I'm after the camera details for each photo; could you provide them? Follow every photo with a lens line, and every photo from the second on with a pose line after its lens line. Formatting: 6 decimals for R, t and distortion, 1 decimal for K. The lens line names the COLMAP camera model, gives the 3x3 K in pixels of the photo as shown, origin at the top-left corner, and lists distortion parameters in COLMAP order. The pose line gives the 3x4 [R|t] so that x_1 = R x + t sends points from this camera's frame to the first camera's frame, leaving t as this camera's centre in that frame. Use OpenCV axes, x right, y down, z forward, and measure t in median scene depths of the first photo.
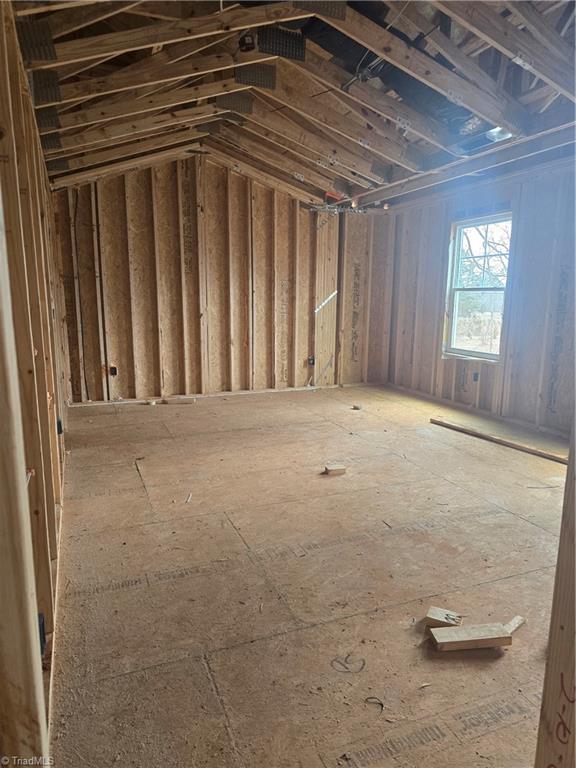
lens RADIAL K [[517.4, 0, 285.9], [0, 517.4, 393.1], [0, 0, 1]] dist [0.066928, -0.069417]
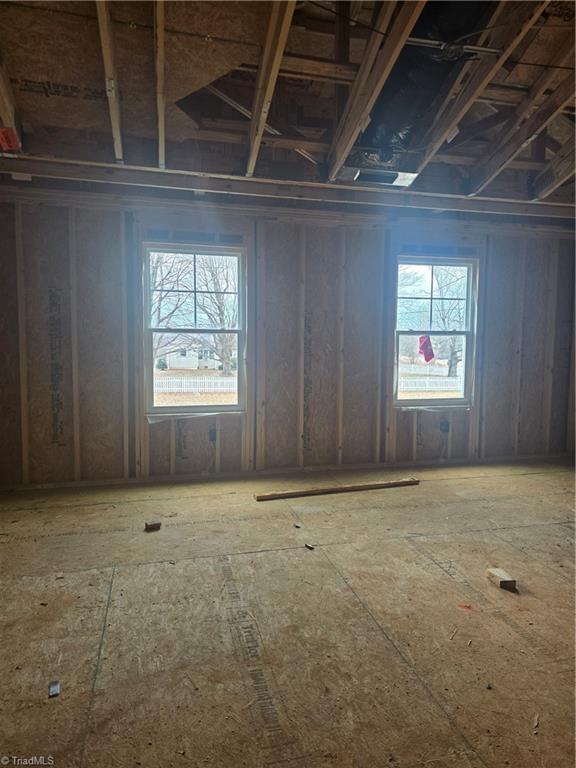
lens RADIAL K [[513.1, 0, 288.0], [0, 513.1, 384.0], [0, 0, 1]] dist [0.052450, -0.047288]
pose [[0.121916, -0.093228, 0.988152, -0.538971], [0.176196, 0.981799, 0.070890, -0.189768], [-0.976776, 0.165466, 0.136123, 0.976610]]
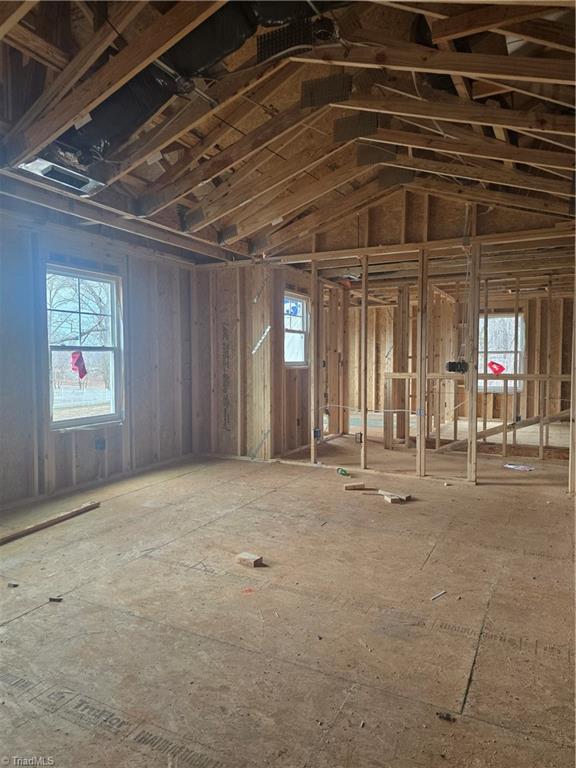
lens RADIAL K [[522.6, 0, 272.9], [0, 522.6, 384.9], [0, 0, 1]] dist [0.048716, -0.049760]
pose [[-0.657254, -0.041468, 0.752528, -0.470197], [0.141172, 0.974038, 0.176973, -0.229325], [-0.740330, 0.222552, -0.634336, 1.229494]]
